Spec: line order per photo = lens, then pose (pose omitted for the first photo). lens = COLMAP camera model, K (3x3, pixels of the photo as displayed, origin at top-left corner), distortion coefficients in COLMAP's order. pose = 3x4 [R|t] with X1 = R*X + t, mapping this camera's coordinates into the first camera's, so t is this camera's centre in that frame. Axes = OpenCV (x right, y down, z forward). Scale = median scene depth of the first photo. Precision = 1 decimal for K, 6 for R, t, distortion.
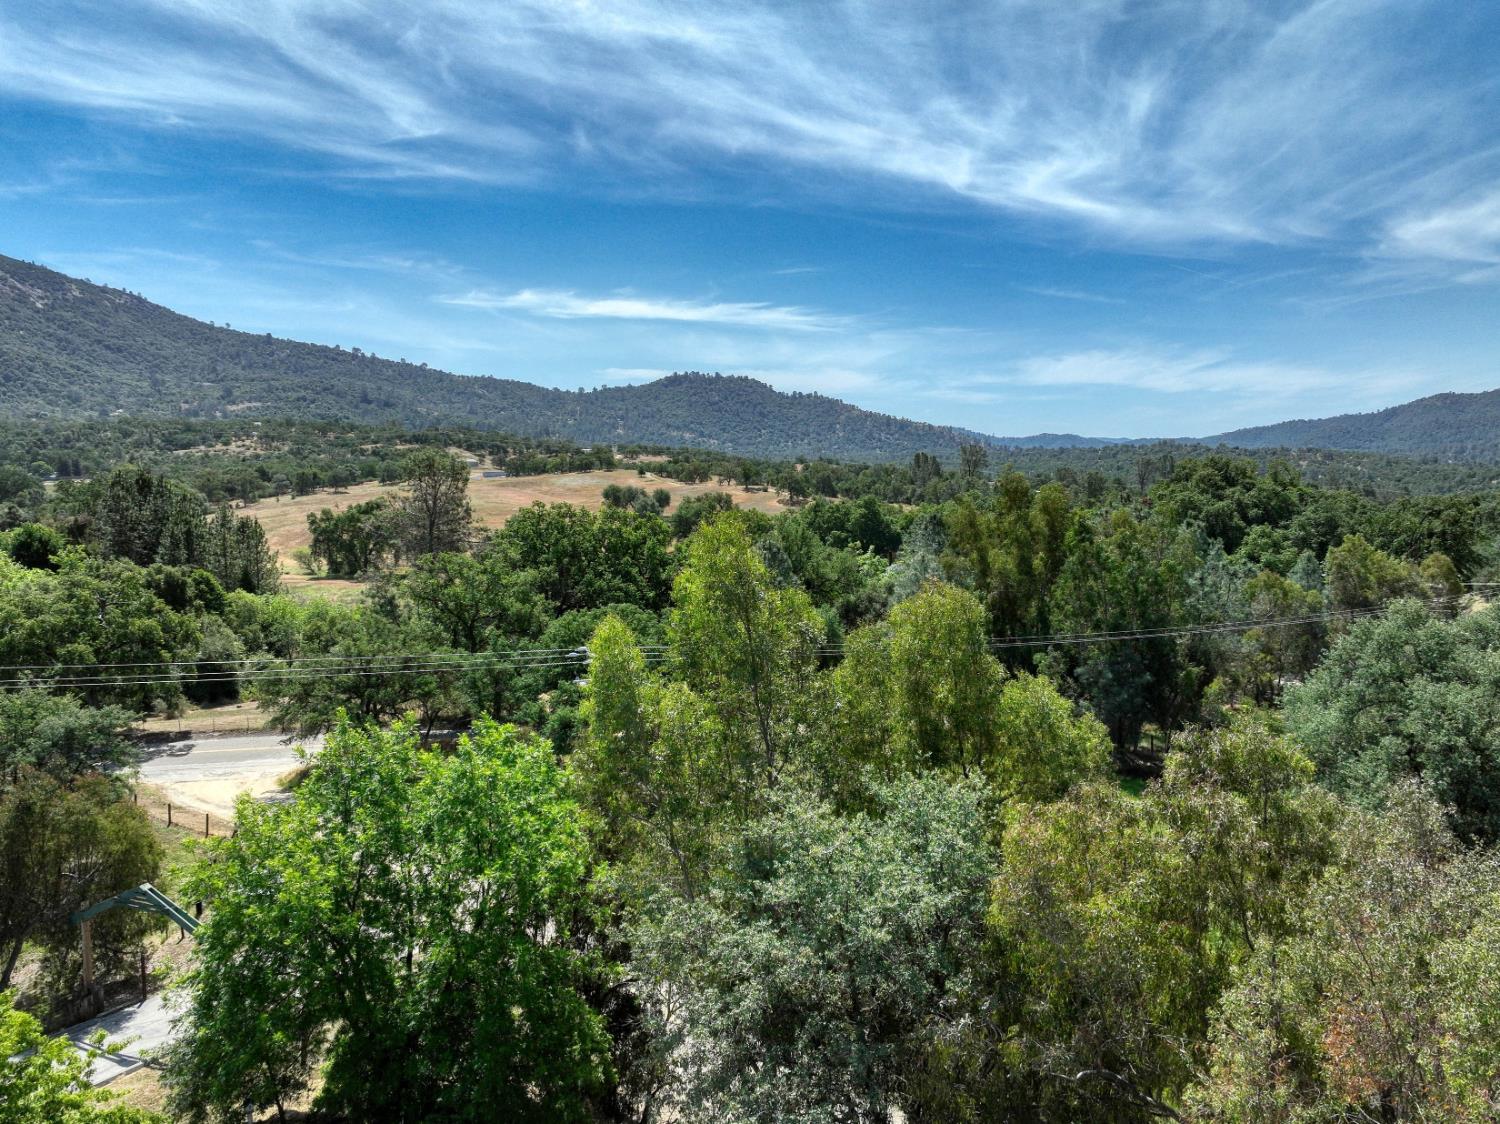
lens RADIAL K [[1056.1, 0, 749.3], [0, 1056.1, 565.5], [0, 0, 1]] dist [-0.004403, 0.020955]
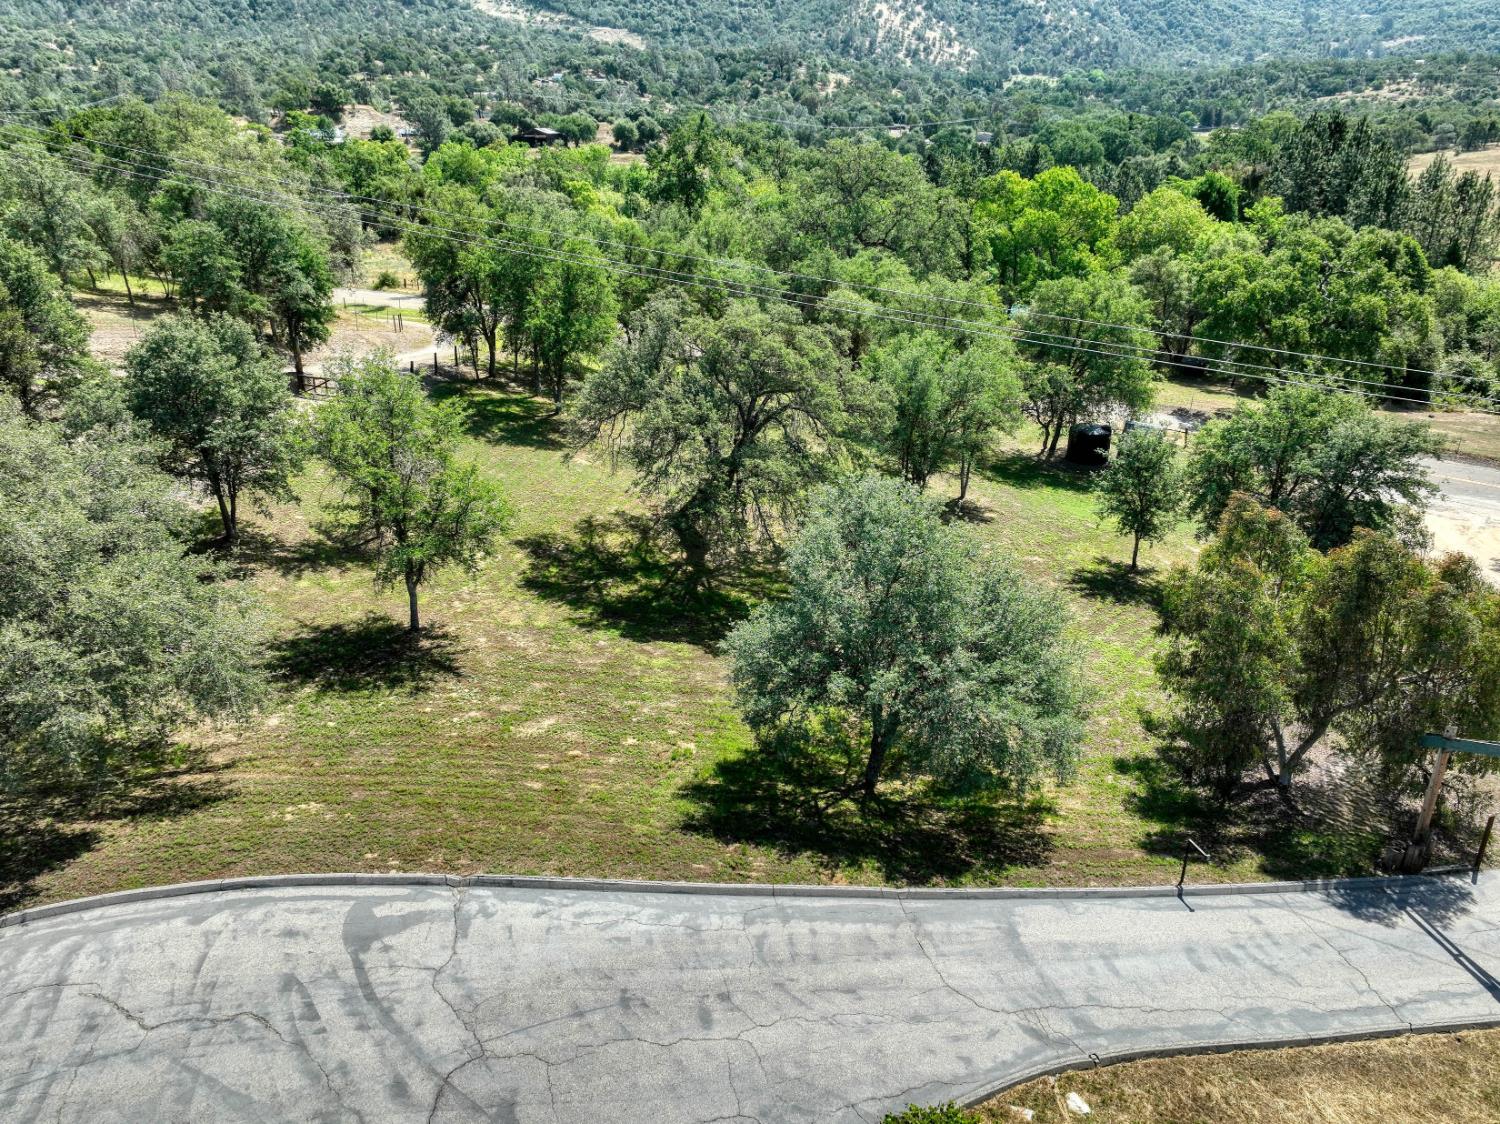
lens RADIAL K [[1056.1, 0, 749.3], [0, 1056.1, 565.5], [0, 0, 1]] dist [-0.004403, 0.020955]
pose [[0.587809, 0.317573, -0.744062, -0.183213], [-0.078624, 0.937802, 0.338150, 0.007326], [0.805170, -0.140266, 0.576218, 0.105197]]
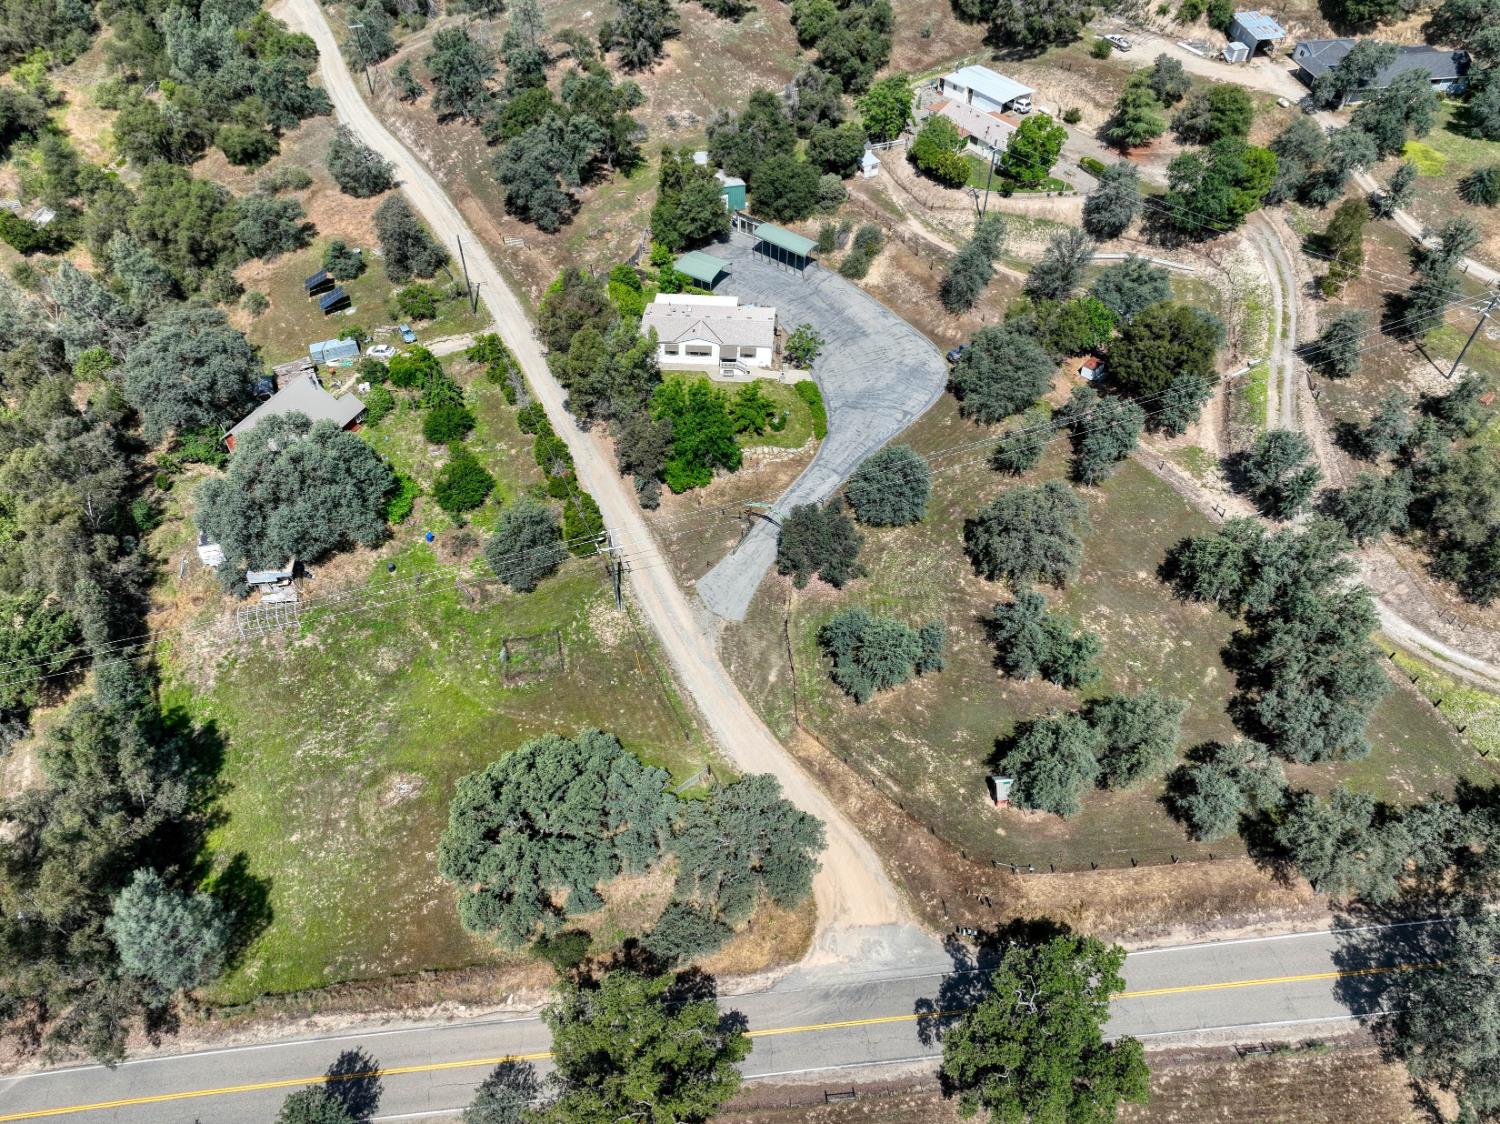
lens RADIAL K [[1056.1, 0, 749.3], [0, 1056.1, 565.5], [0, 0, 1]] dist [-0.004403, 0.020955]
pose [[-0.970366, -0.177929, 0.163495, -0.466552], [0.023197, 0.604891, 0.795970, -0.955311], [-0.240523, 0.776175, -0.582838, 1.329499]]
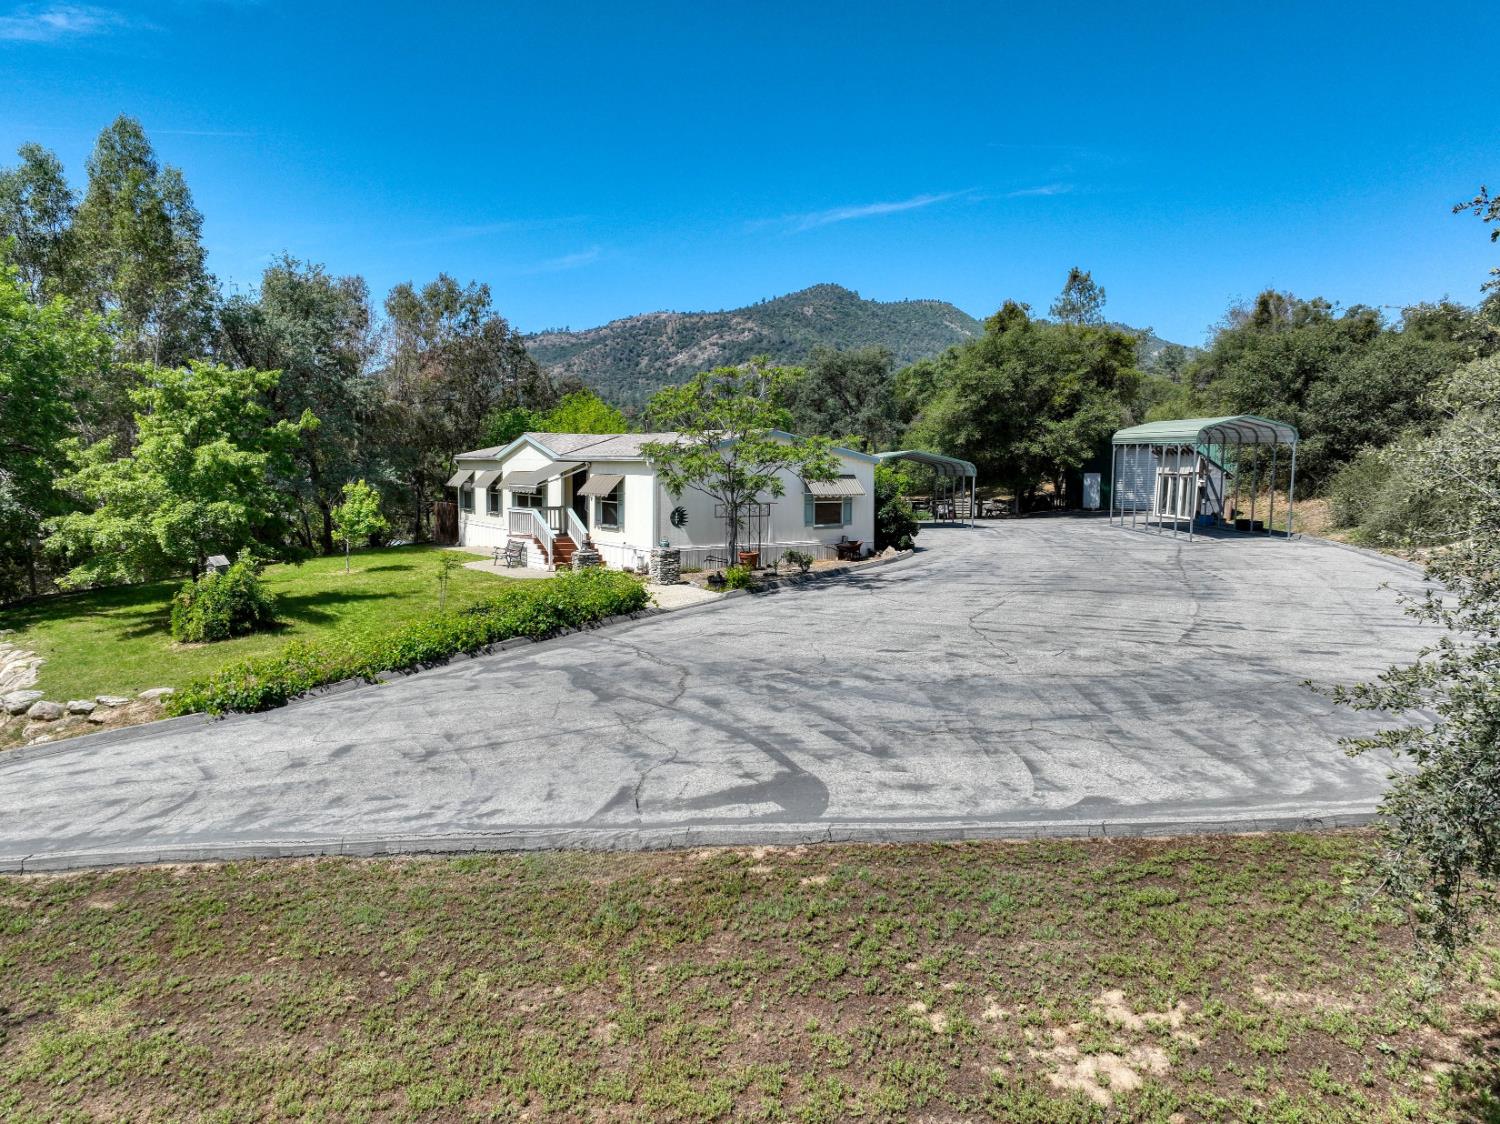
lens RADIAL K [[1056.1, 0, 749.3], [0, 1056.1, 565.5], [0, 0, 1]] dist [-0.004403, 0.020955]
pose [[-0.403529, -0.106550, 0.908742, -0.520816], [0.079555, 0.985349, 0.150859, 0.128170], [-0.911502, 0.133171, -0.389140, 0.220771]]
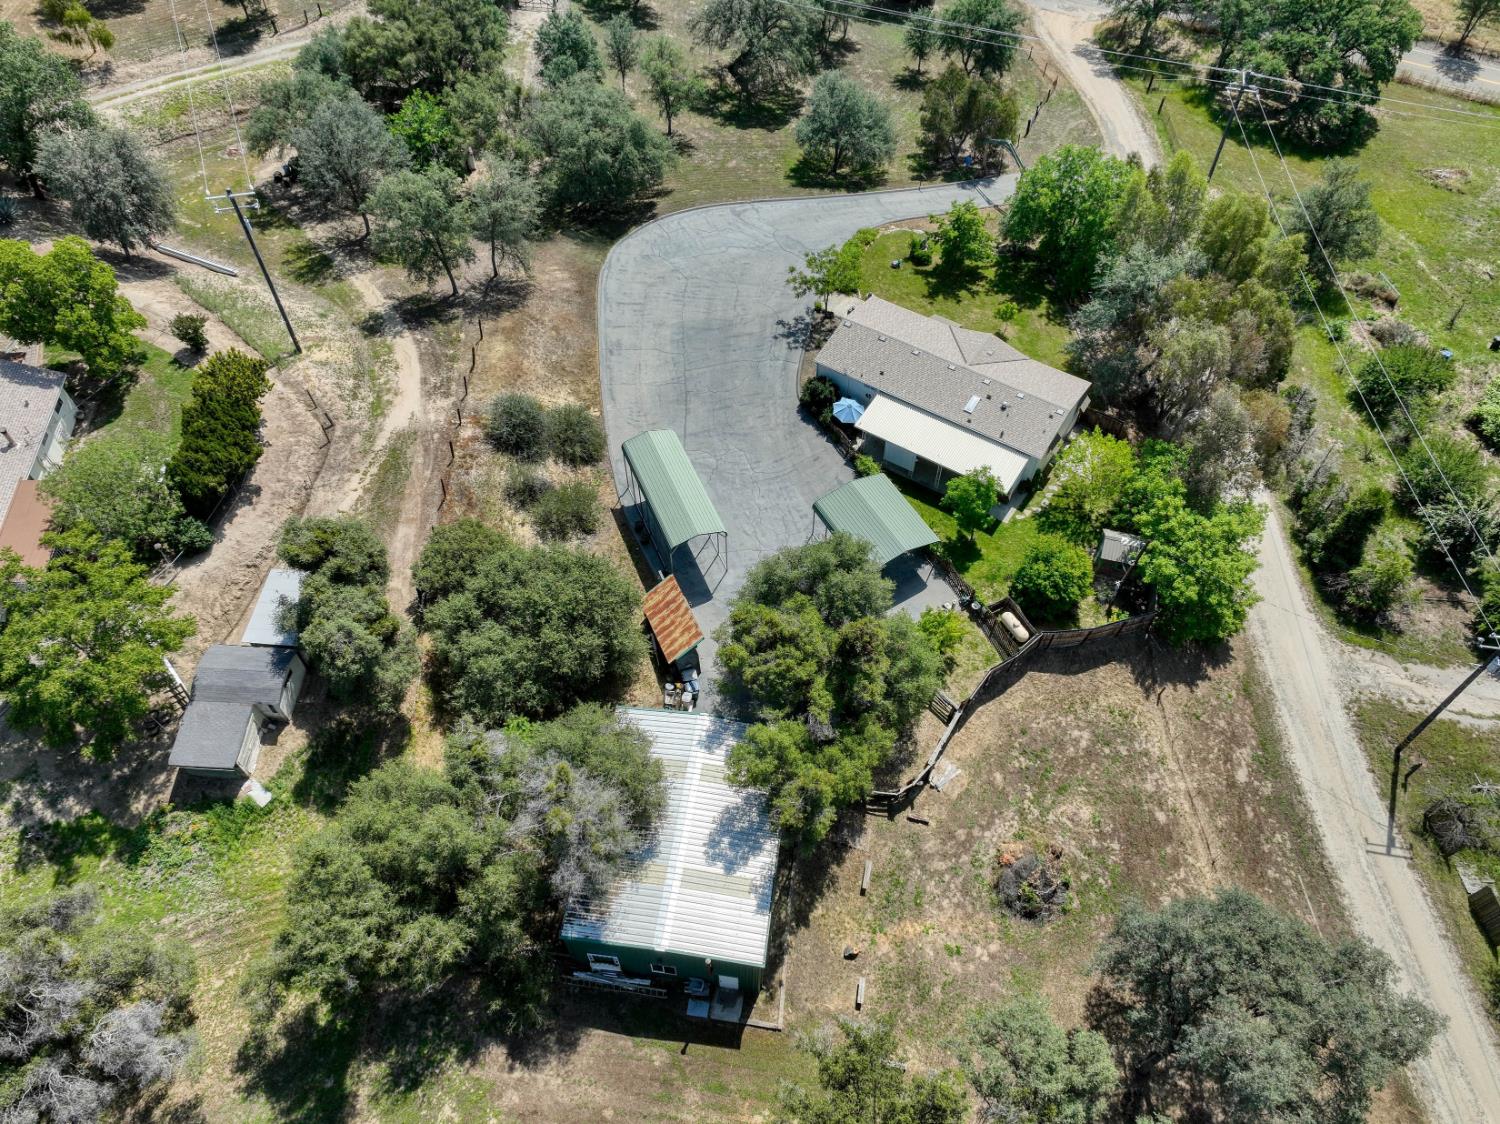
lens RADIAL K [[1045.2, 0, 754.4], [0, 1045.2, 564.4], [0, 0, 1]] dist [-0.002897, 0.005243]
pose [[0.729651, 0.543832, -0.414555, 0.268635], [-0.064590, 0.658334, 0.749949, -0.396841], [0.680763, -0.520425, 0.515480, -0.575369]]
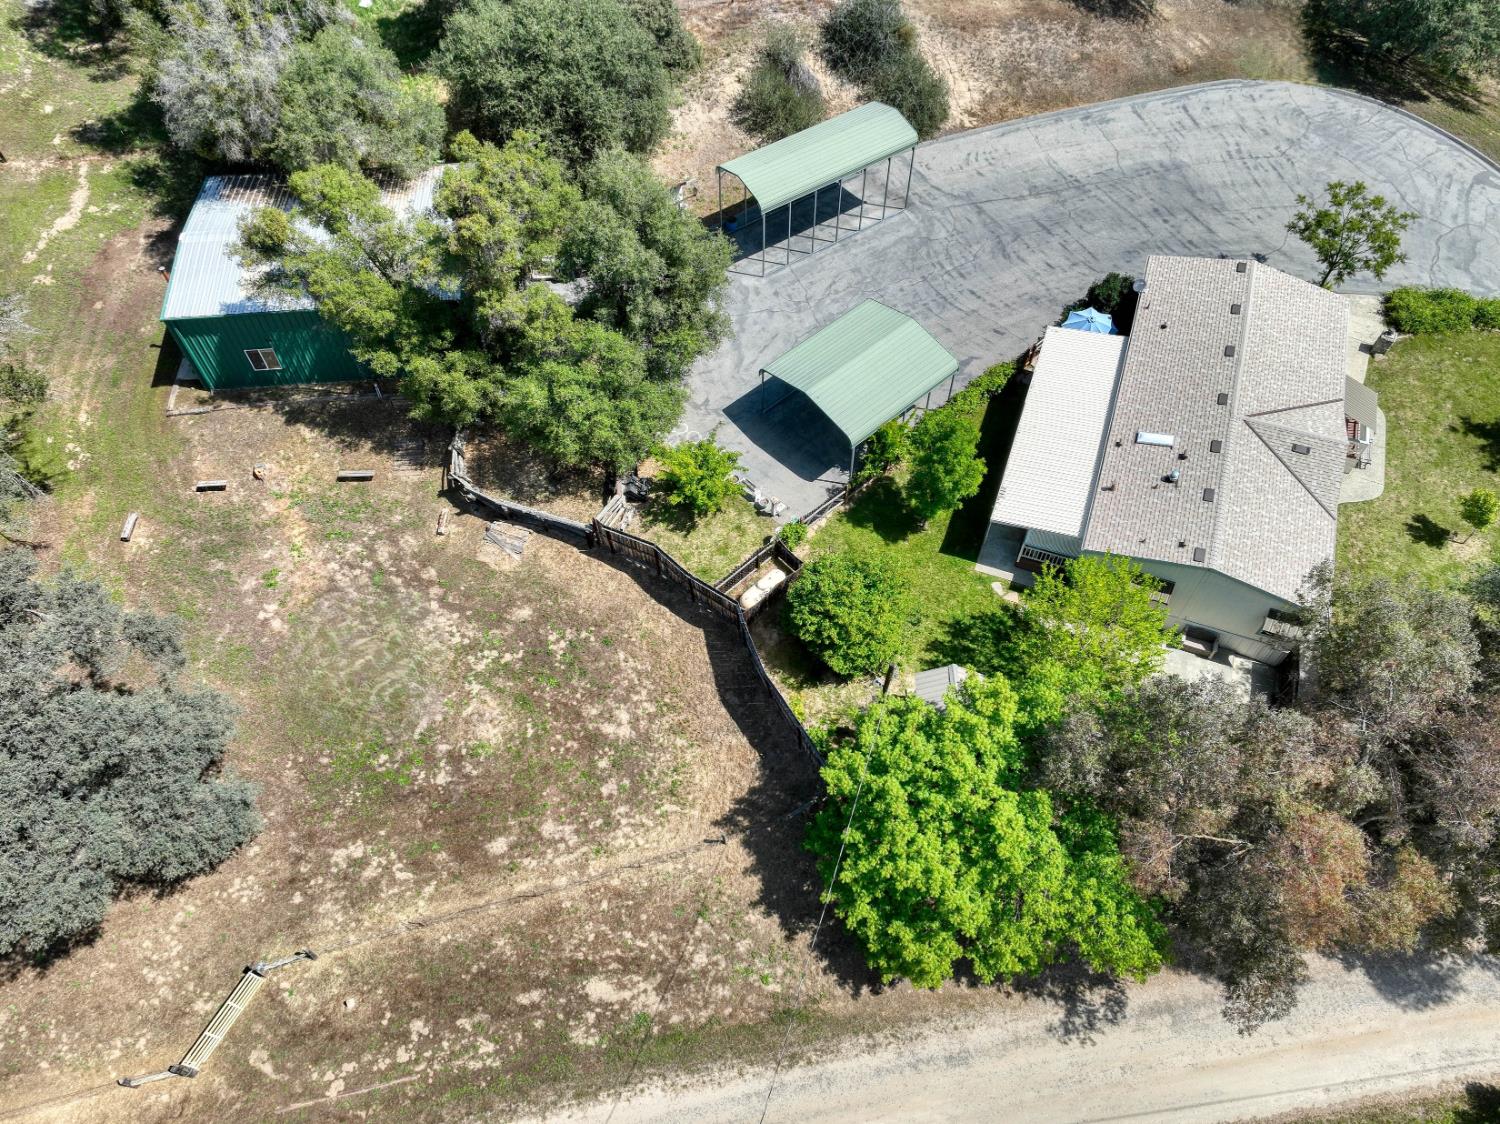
lens RADIAL K [[1056.1, 0, 749.3], [0, 1056.1, 565.5], [0, 0, 1]] dist [-0.004403, 0.020955]
pose [[-0.500170, 0.710812, -0.494546, 0.352856], [-0.082506, 0.529399, 0.844351, -0.224882], [0.861987, 0.463122, -0.206144, 0.013800]]
